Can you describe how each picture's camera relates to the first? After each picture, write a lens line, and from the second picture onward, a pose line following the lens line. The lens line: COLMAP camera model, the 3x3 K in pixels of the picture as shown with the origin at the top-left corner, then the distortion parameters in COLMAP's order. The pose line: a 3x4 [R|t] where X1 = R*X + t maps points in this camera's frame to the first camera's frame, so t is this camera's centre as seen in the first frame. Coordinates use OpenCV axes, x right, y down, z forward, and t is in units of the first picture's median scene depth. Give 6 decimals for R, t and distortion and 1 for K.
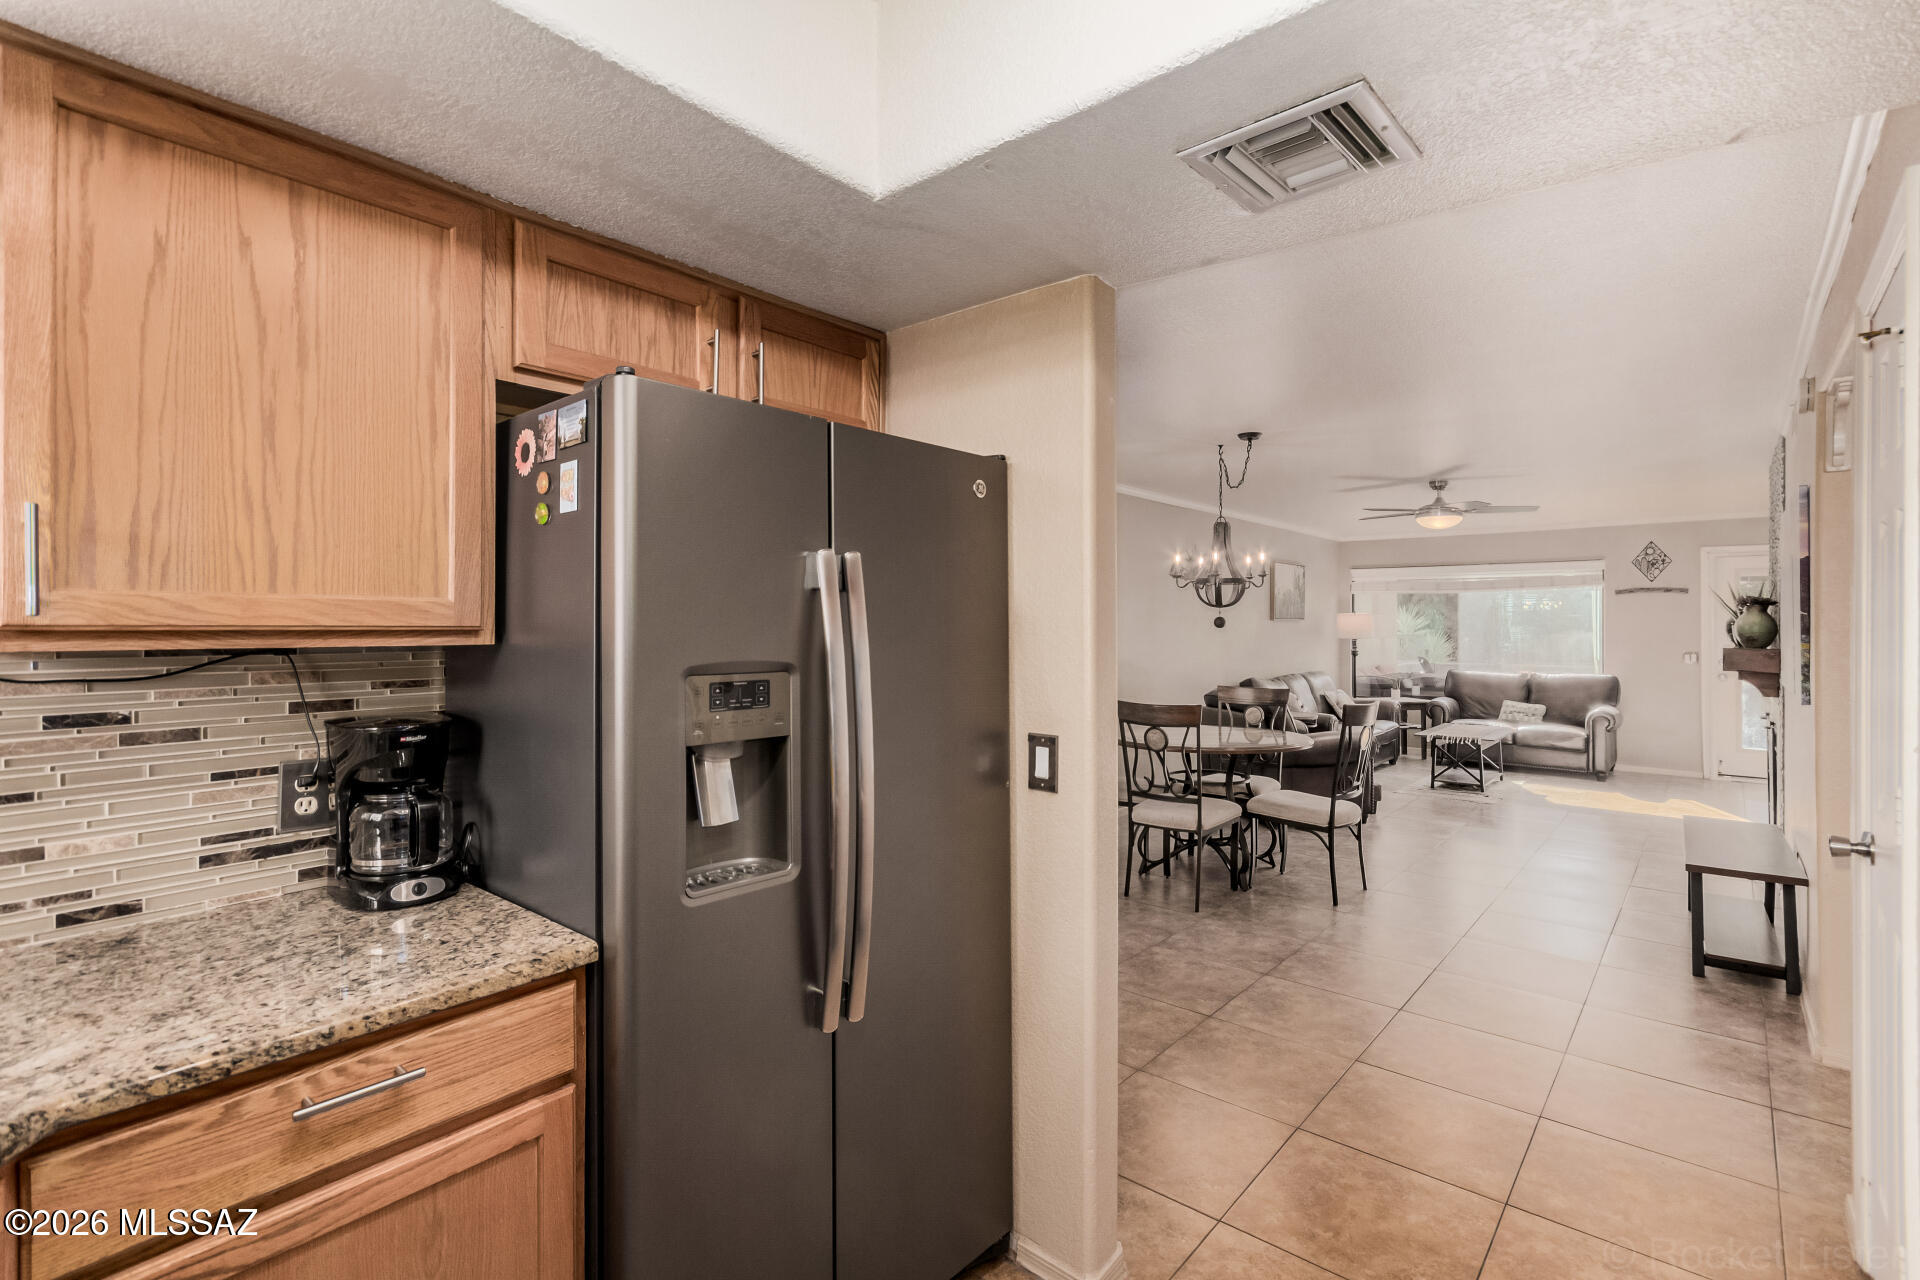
lens RADIAL K [[895.6, 0, 969.5], [0, 895.6, 628.1], [0, 0, 1]] dist [0.007402, -0.000112]
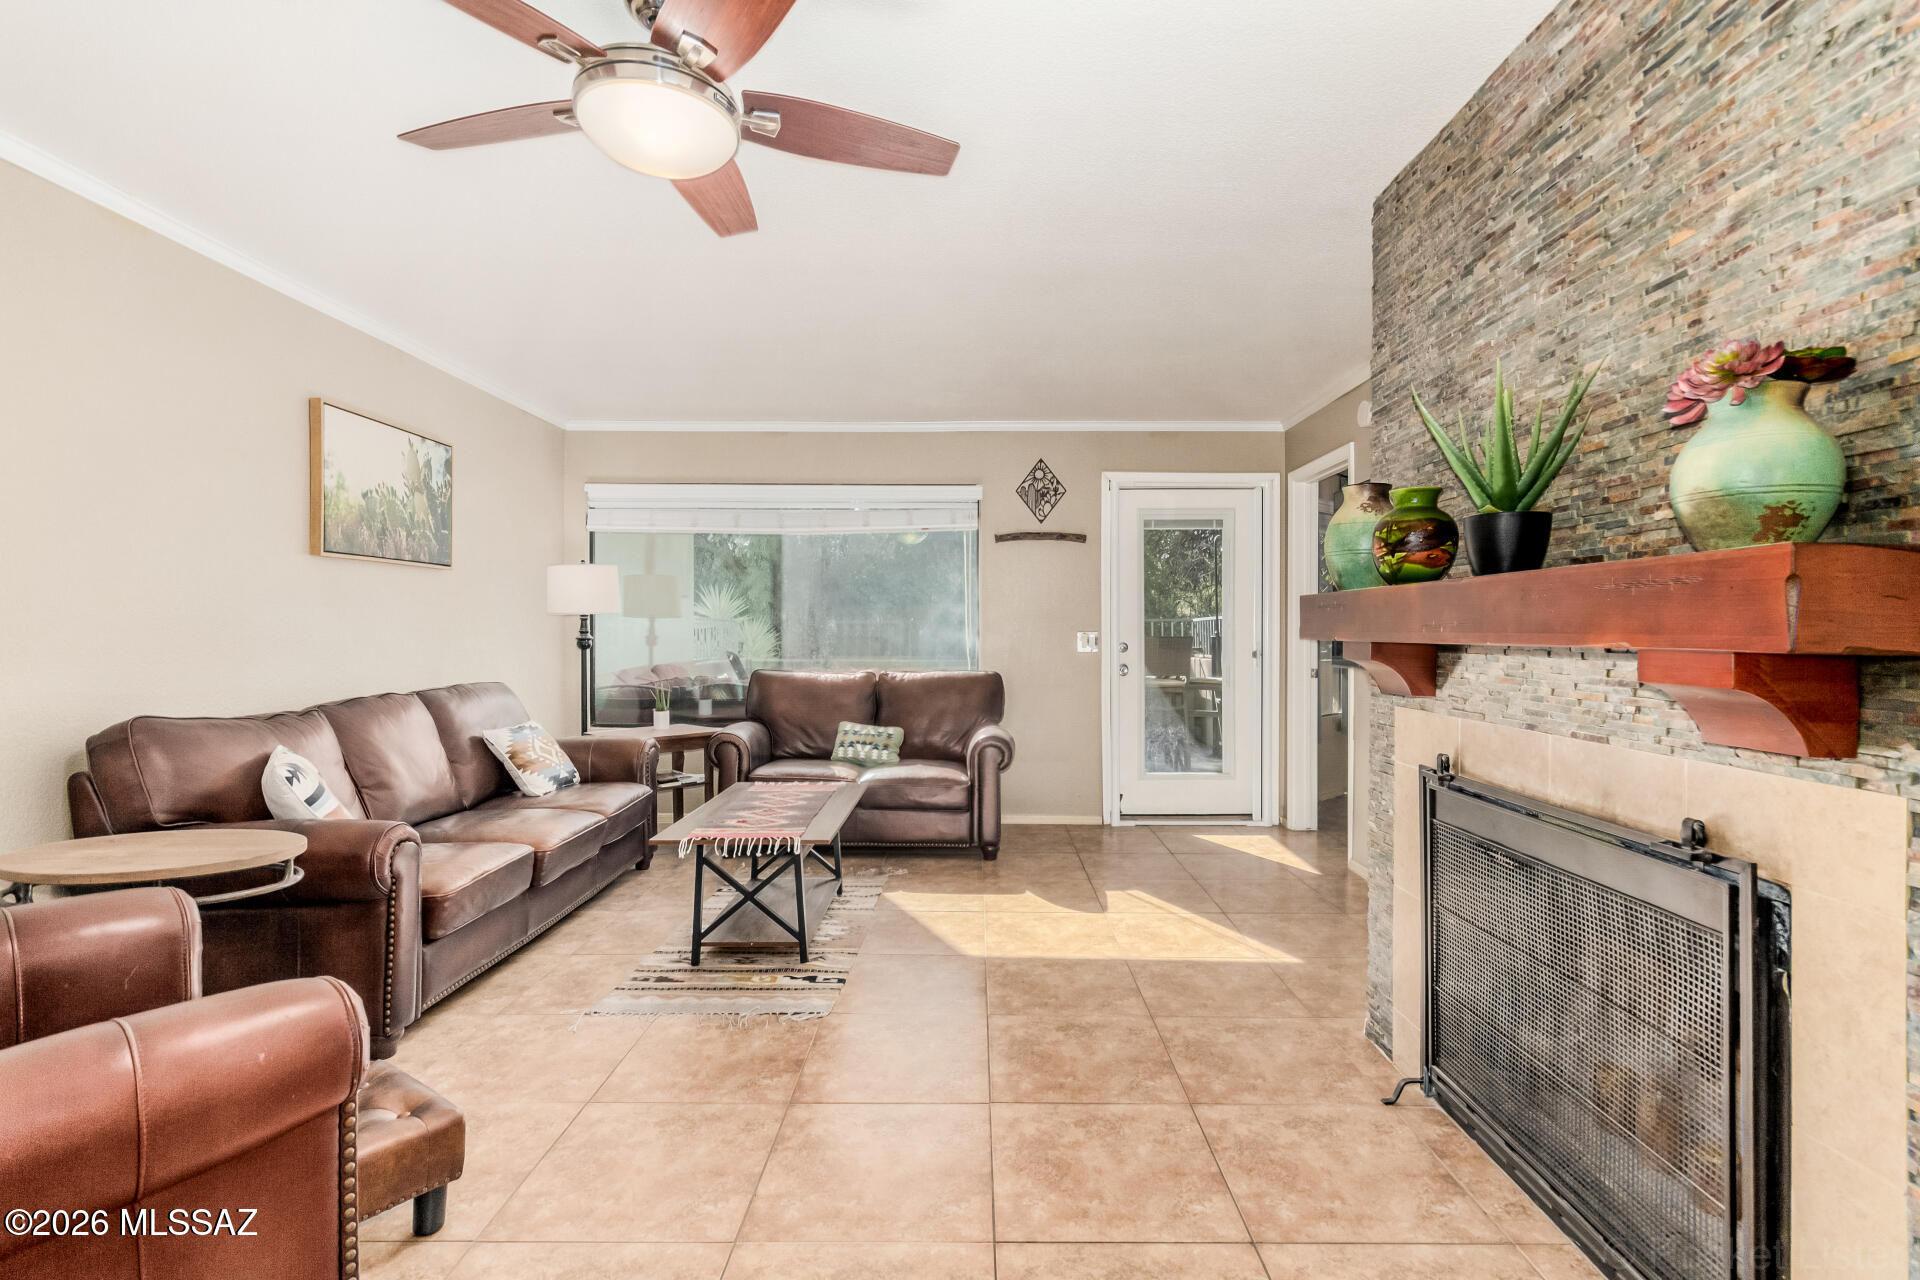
lens RADIAL K [[895.6, 0, 980.1], [0, 895.6, 638.0], [0, 0, 1]] dist [0.007402, -0.000112]
pose [[0.762688, -0.005584, 0.646742, 0.305009], [-0.000868, 0.999953, 0.009658, 0.022847], [-0.646766, -0.007928, 0.762648, 0.525539]]
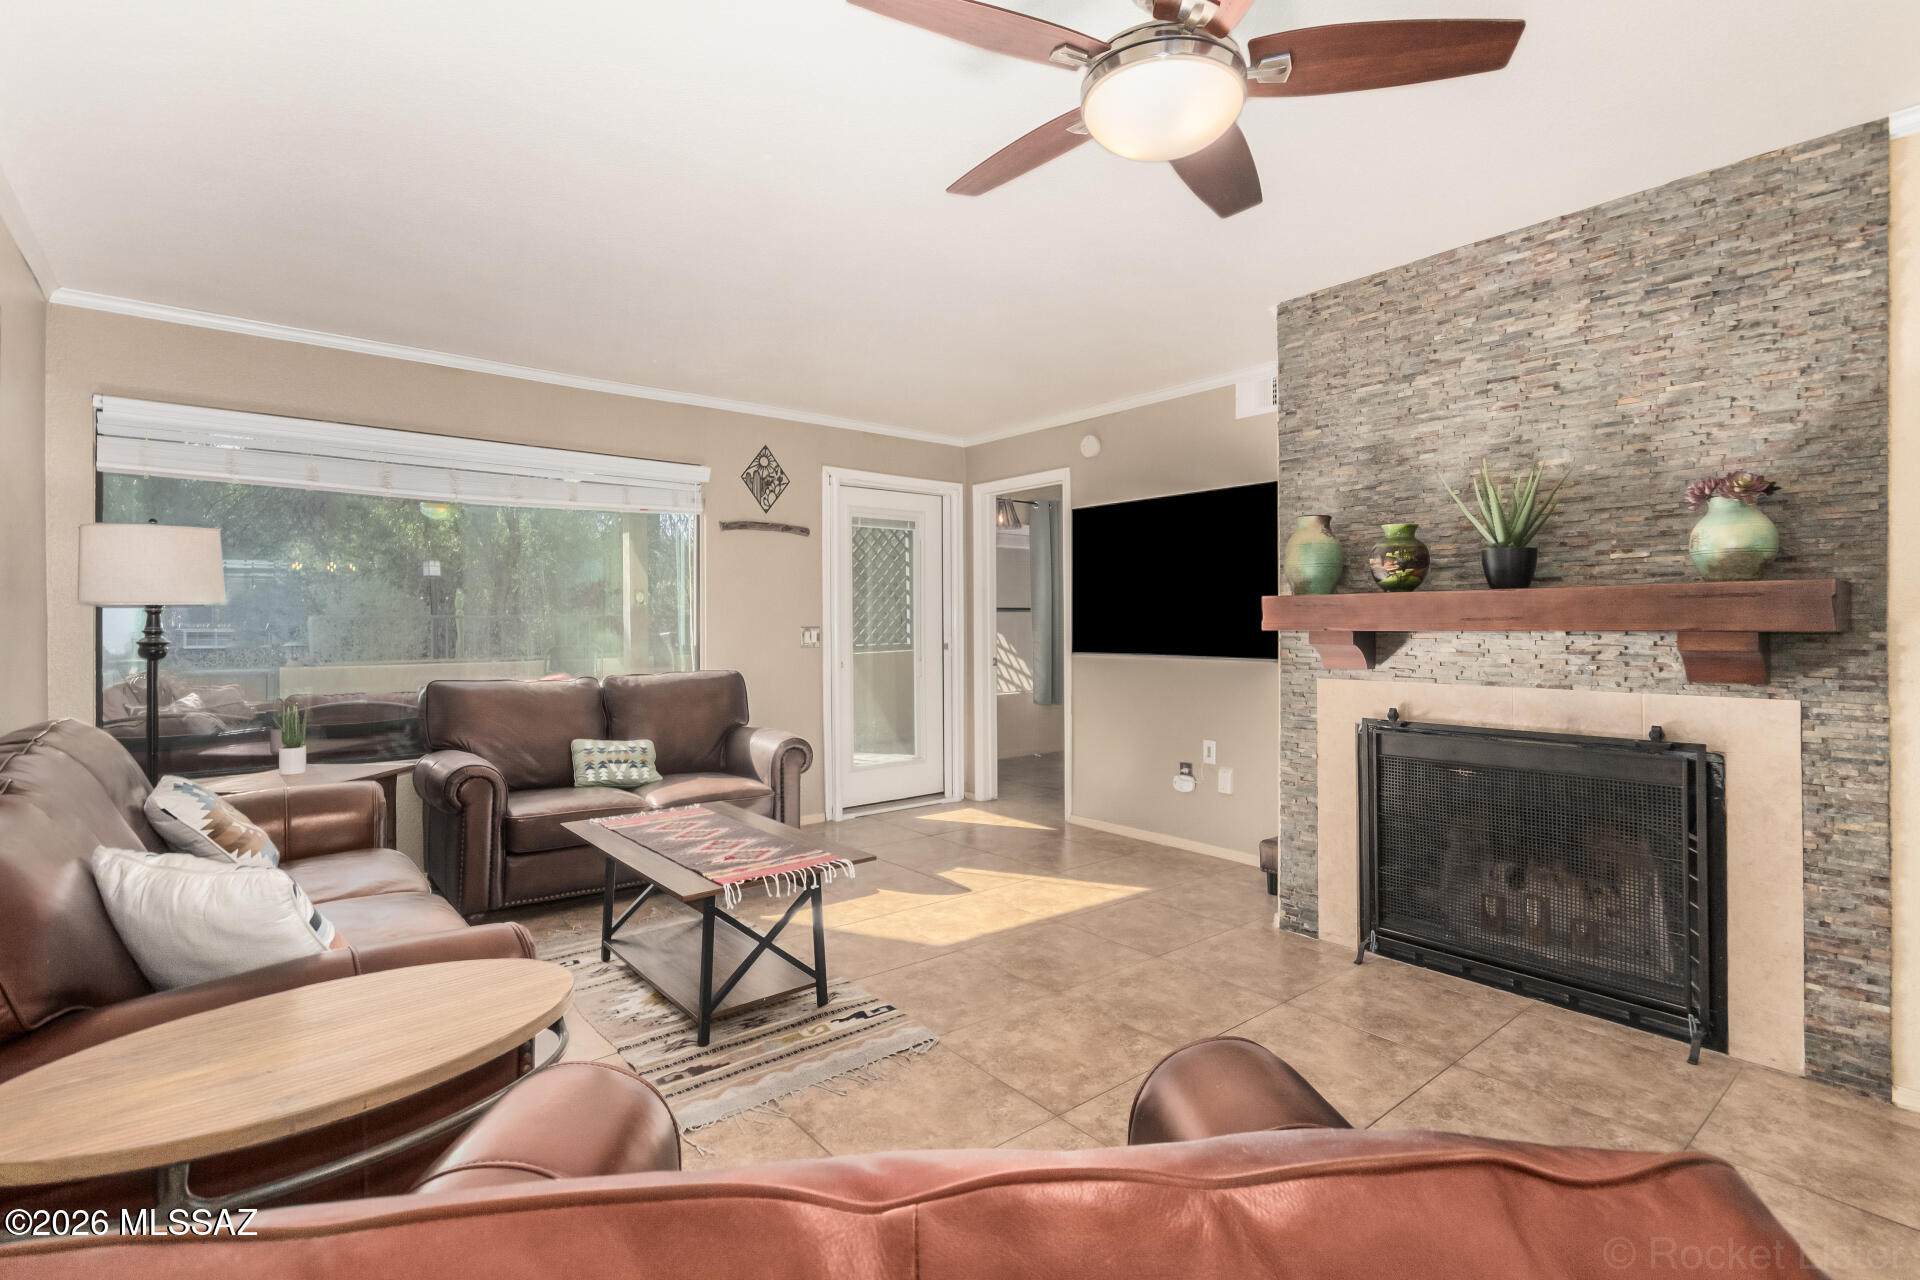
lens RADIAL K [[895.6, 0, 977.2], [0, 895.6, 621.4], [0, 0, 1]] dist [0.007402, -0.000112]
pose [[0.170234, 0.000816, 0.985403, 0.183127], [0.004853, 0.999987, -0.001666, 0.022337], [-0.985392, 0.005066, 0.170228, 0.731079]]
